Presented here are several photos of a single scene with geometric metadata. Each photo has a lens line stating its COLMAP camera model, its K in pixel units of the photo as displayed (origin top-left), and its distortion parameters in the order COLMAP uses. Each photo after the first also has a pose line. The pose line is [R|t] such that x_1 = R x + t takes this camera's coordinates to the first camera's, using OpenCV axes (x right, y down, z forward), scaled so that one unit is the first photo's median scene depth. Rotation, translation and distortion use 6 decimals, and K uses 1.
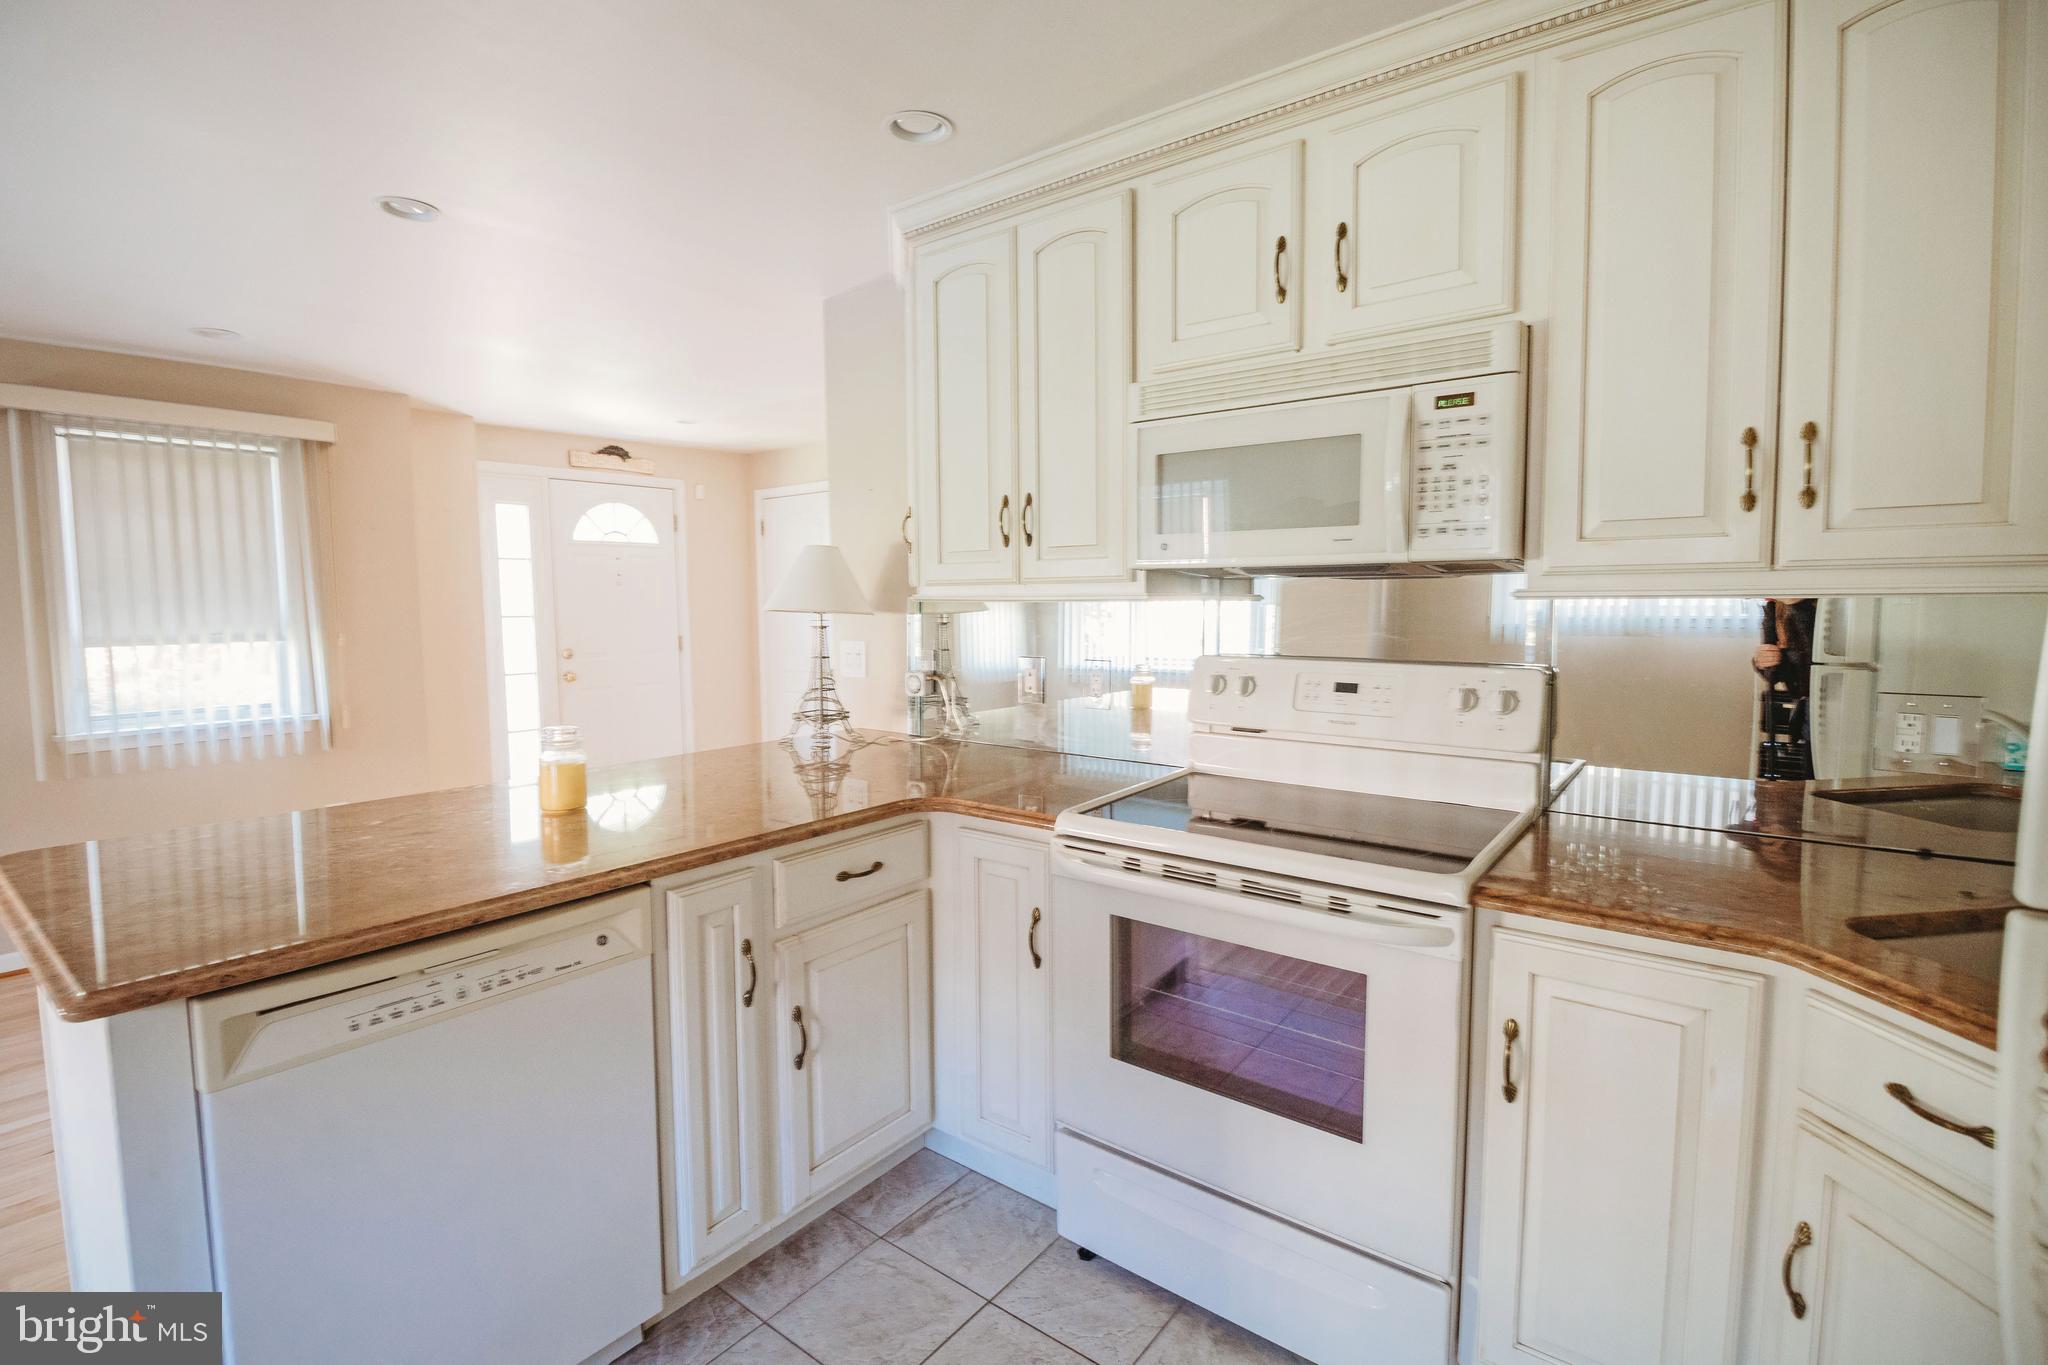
lens RADIAL K [[944.0, 0, 1019.5], [0, 944.0, 671.9], [0, 0, 1]] dist [-0.007055, -0.007658]
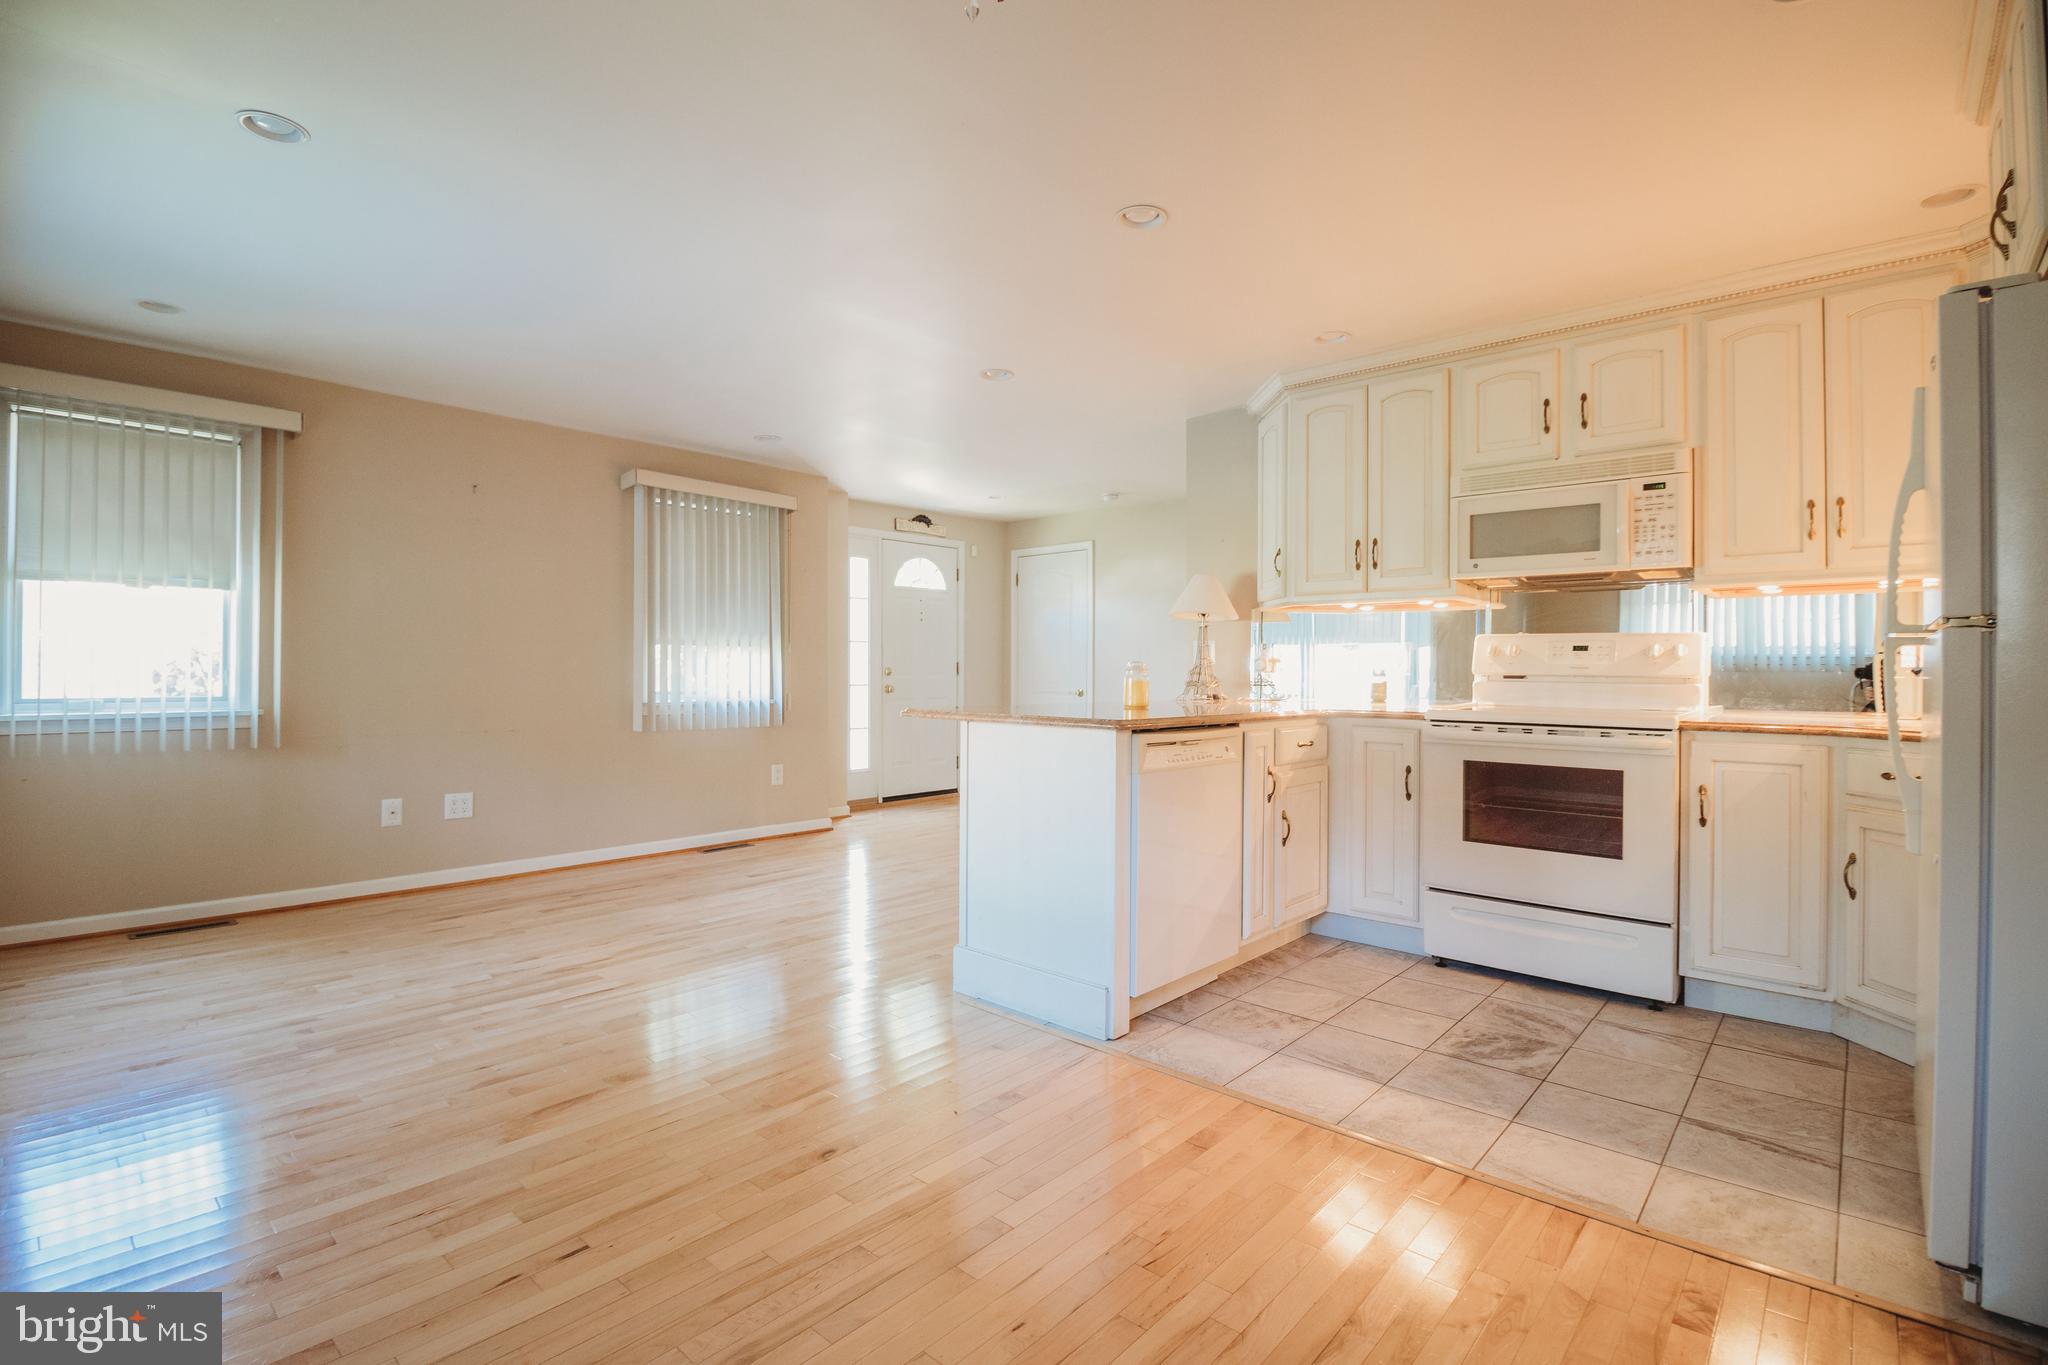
lens RADIAL K [[944.0, 0, 1020.6], [0, 944.0, 668.9], [0, 0, 1]] dist [-0.007055, -0.007658]
pose [[0.997233, 0.013372, -0.073131, -0.548961], [-0.019179, 0.996668, -0.079281, 0.210389], [0.071828, 0.080464, 0.994166, -0.783139]]
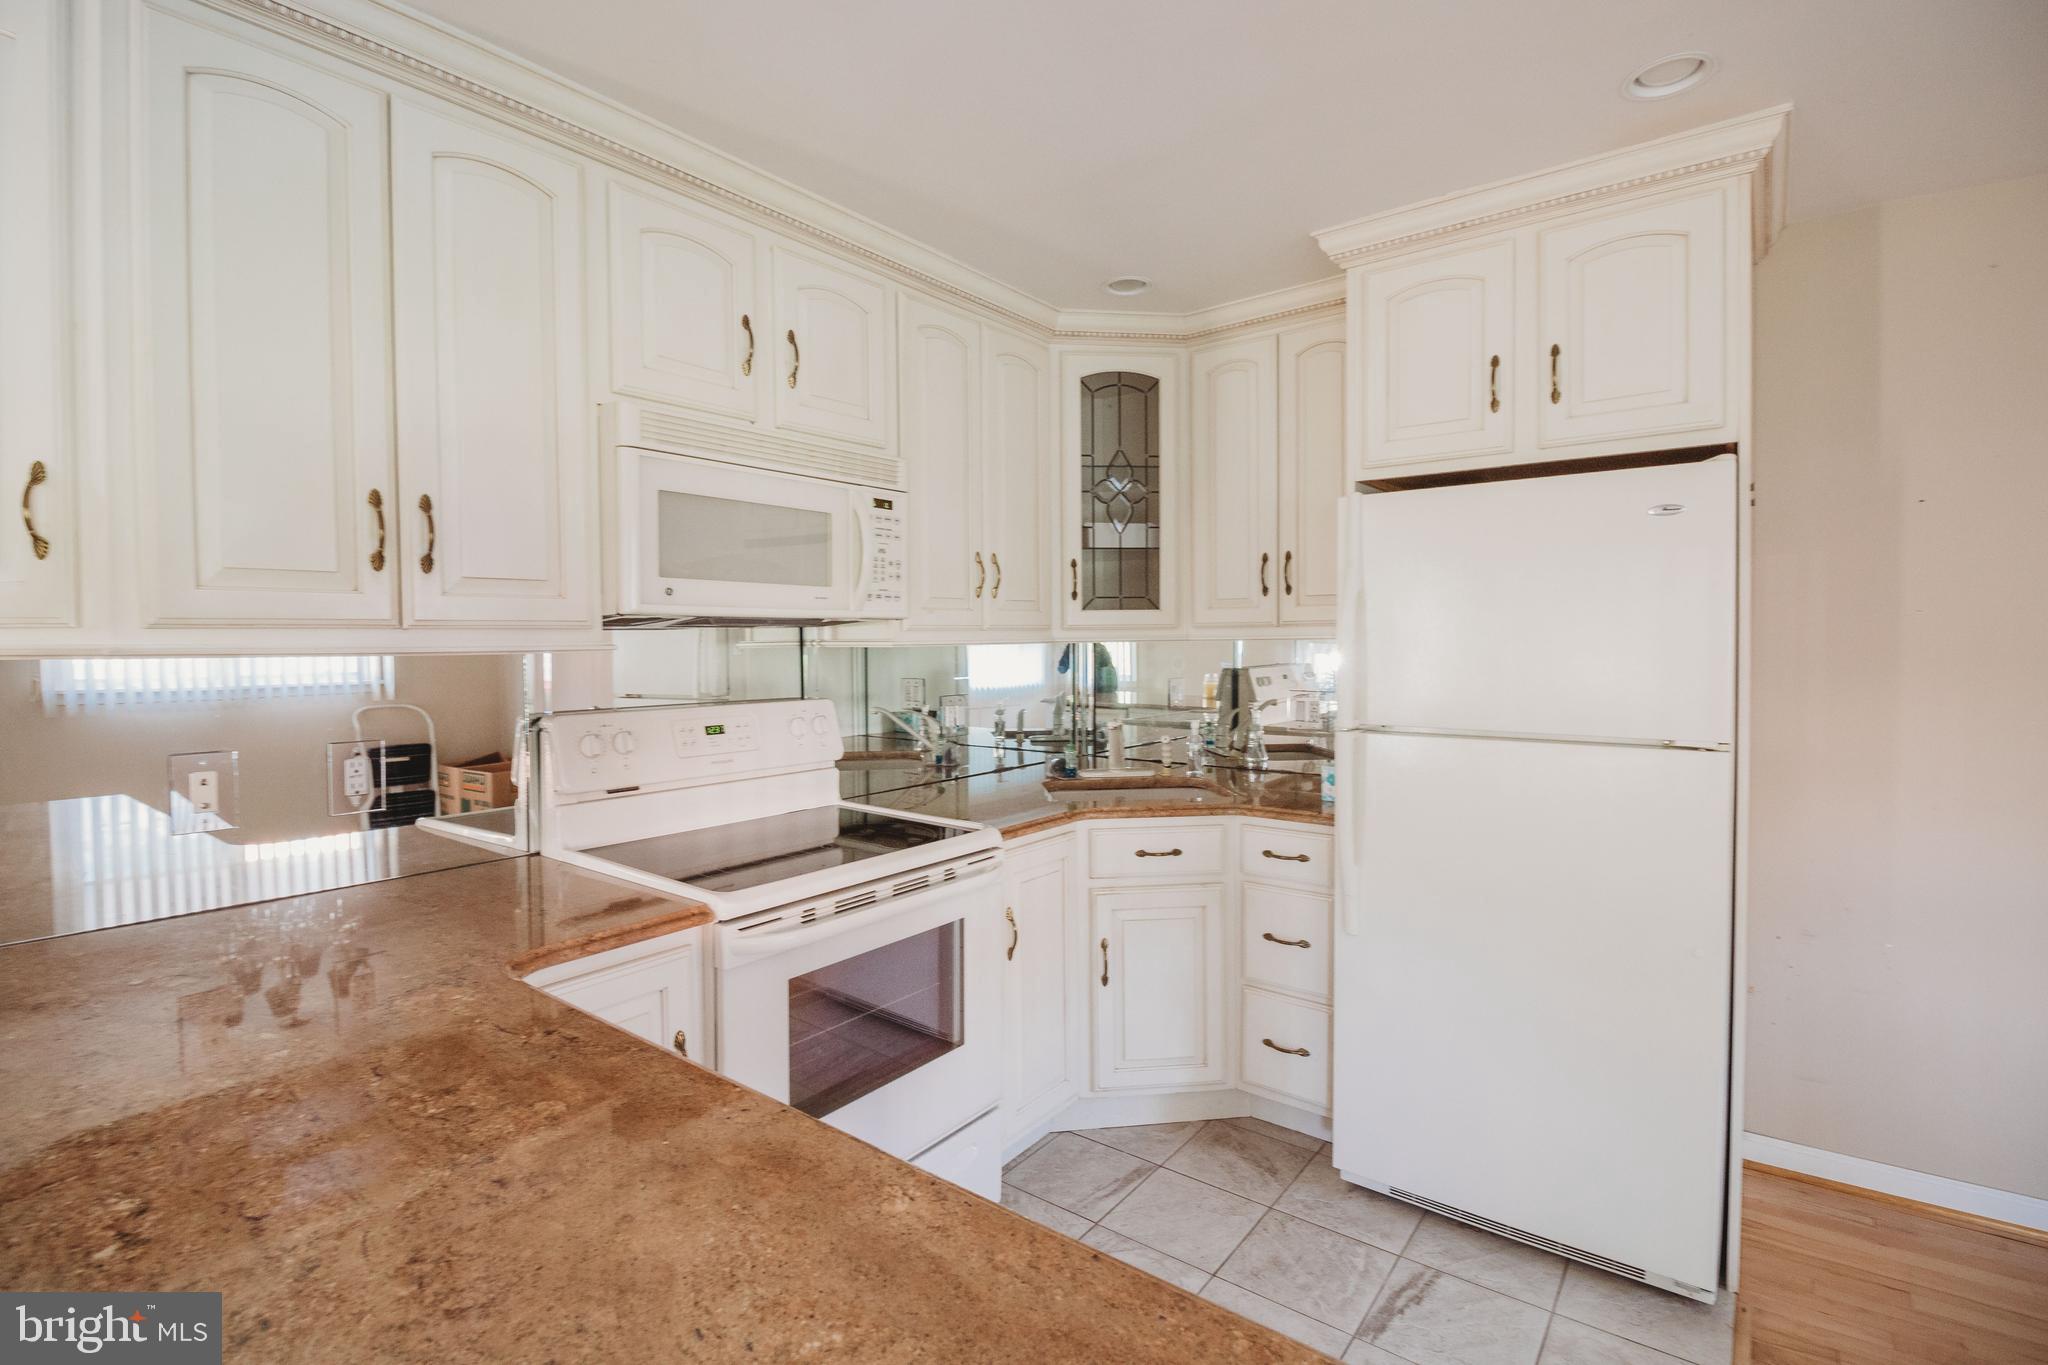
lens RADIAL K [[944.0, 0, 1024.2], [0, 944.0, 661.3], [0, 0, 1]] dist [-0.007055, -0.007658]
pose [[0.000622, -0.015514, 0.999879, -0.730447], [0.086978, 0.996091, 0.015401, -0.047722], [-0.996210, 0.086958, 0.001969, 0.637271]]
